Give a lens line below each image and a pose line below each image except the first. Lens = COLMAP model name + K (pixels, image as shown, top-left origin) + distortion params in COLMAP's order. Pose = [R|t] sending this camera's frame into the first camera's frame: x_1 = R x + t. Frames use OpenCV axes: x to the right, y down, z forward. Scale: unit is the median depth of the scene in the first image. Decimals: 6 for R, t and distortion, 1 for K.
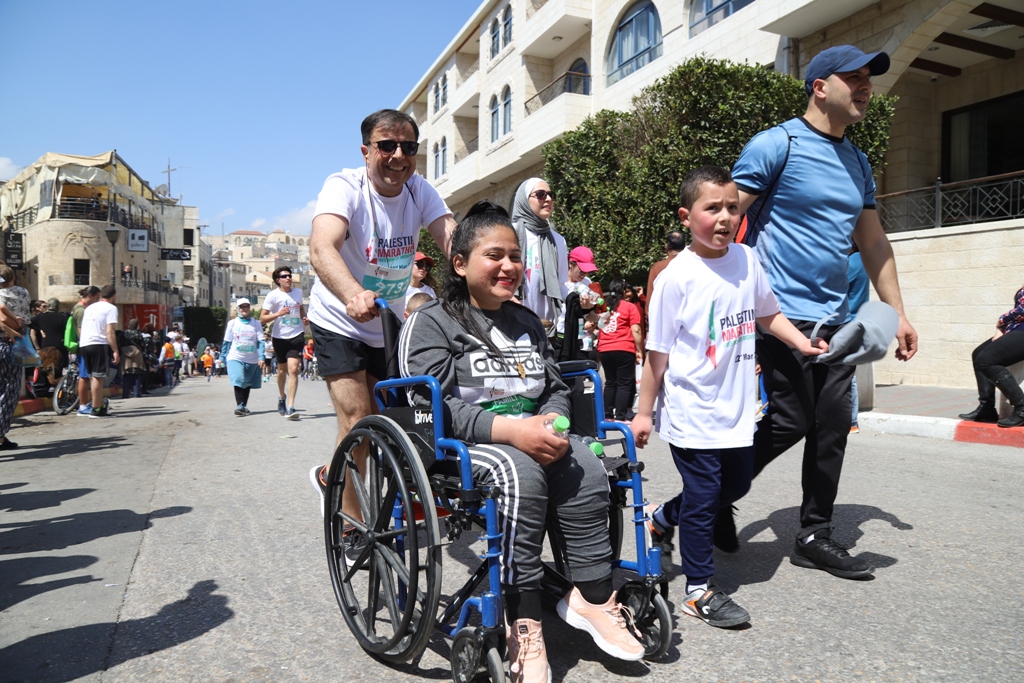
lens RADIAL K [[693.9, 0, 512.0], [0, 693.9, 341.5], [0, 0, 1]] dist [-0.110387, 0.059150]
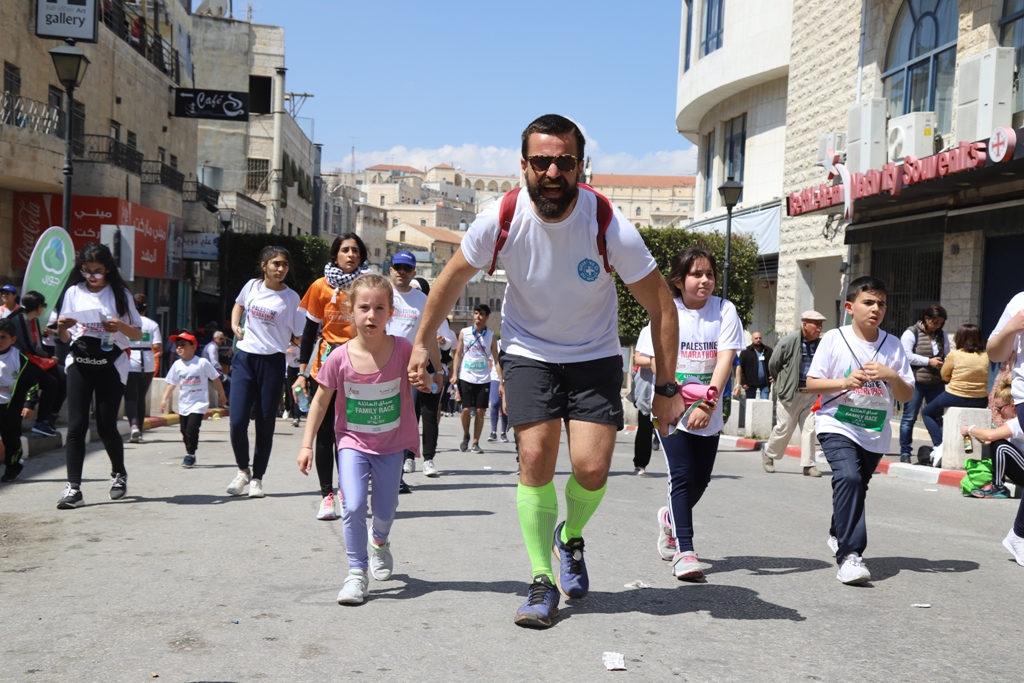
lens RADIAL K [[1138.6, 0, 512.0], [0, 1138.6, 341.5], [0, 0, 1]] dist [0.101290, -0.012568]
pose [[0.965432, 0.040924, -0.257421, -0.079633], [-0.045895, 0.998857, -0.013330, 0.006235], [0.256581, 0.024683, 0.966207, 0.215030]]
